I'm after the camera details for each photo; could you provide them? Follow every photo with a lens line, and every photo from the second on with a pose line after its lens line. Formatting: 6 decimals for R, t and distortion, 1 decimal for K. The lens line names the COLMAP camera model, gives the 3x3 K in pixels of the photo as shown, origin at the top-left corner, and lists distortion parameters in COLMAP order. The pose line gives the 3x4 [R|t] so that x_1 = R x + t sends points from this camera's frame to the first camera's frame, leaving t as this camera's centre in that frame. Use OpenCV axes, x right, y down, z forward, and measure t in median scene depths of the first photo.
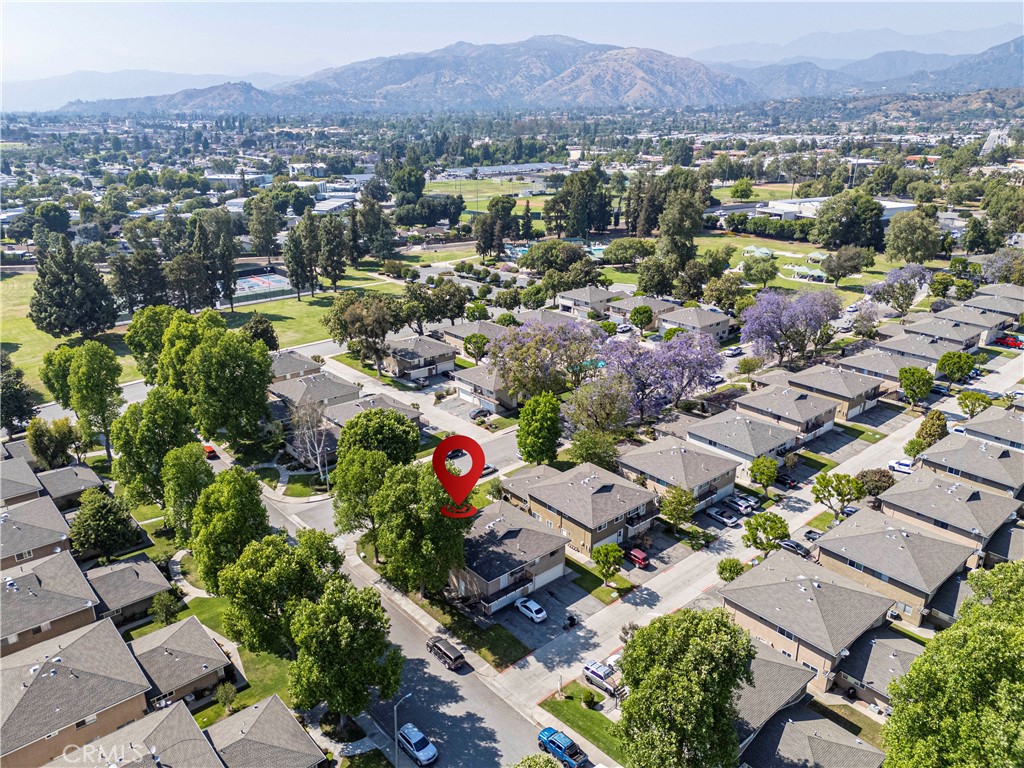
lens RADIAL K [[732.4, 0, 511.8], [0, 732.4, 382.8], [0, 0, 1]] dist [0.019663, -0.022026]
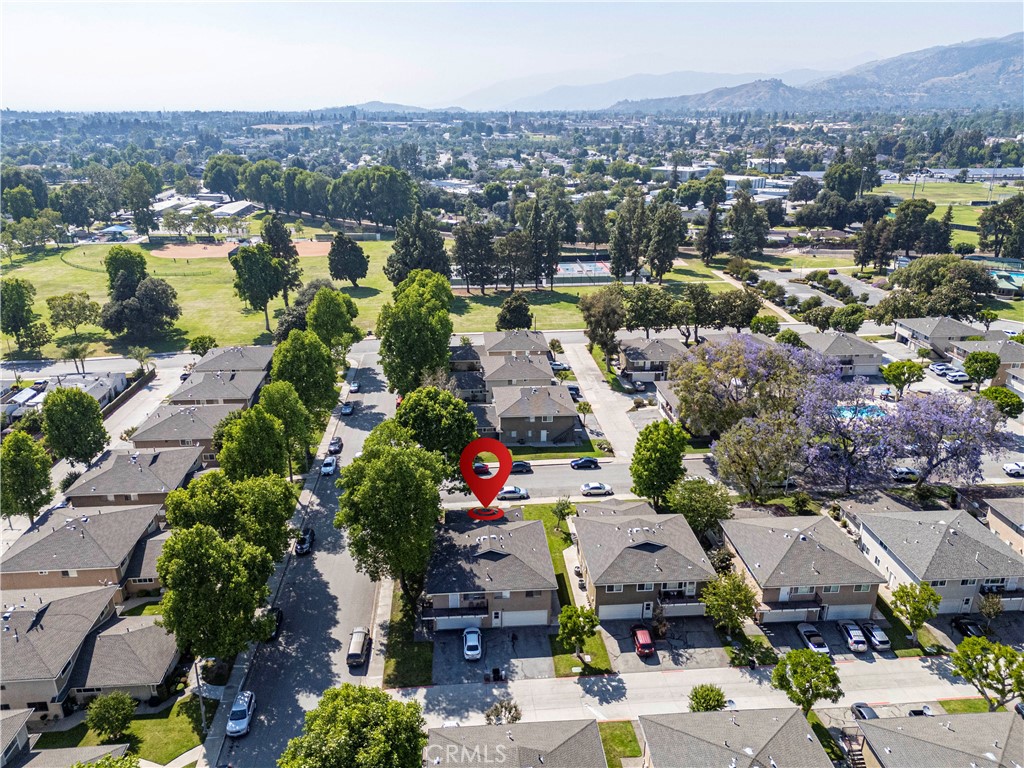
lens RADIAL K [[732.4, 0, 513.1], [0, 732.4, 387.3], [0, 0, 1]] dist [0.019663, -0.022026]
pose [[0.801731, 0.203819, -0.561859, 0.226228], [-0.198724, 0.977479, 0.071023, -0.028435], [0.563681, 0.054713, 0.824179, 0.130586]]
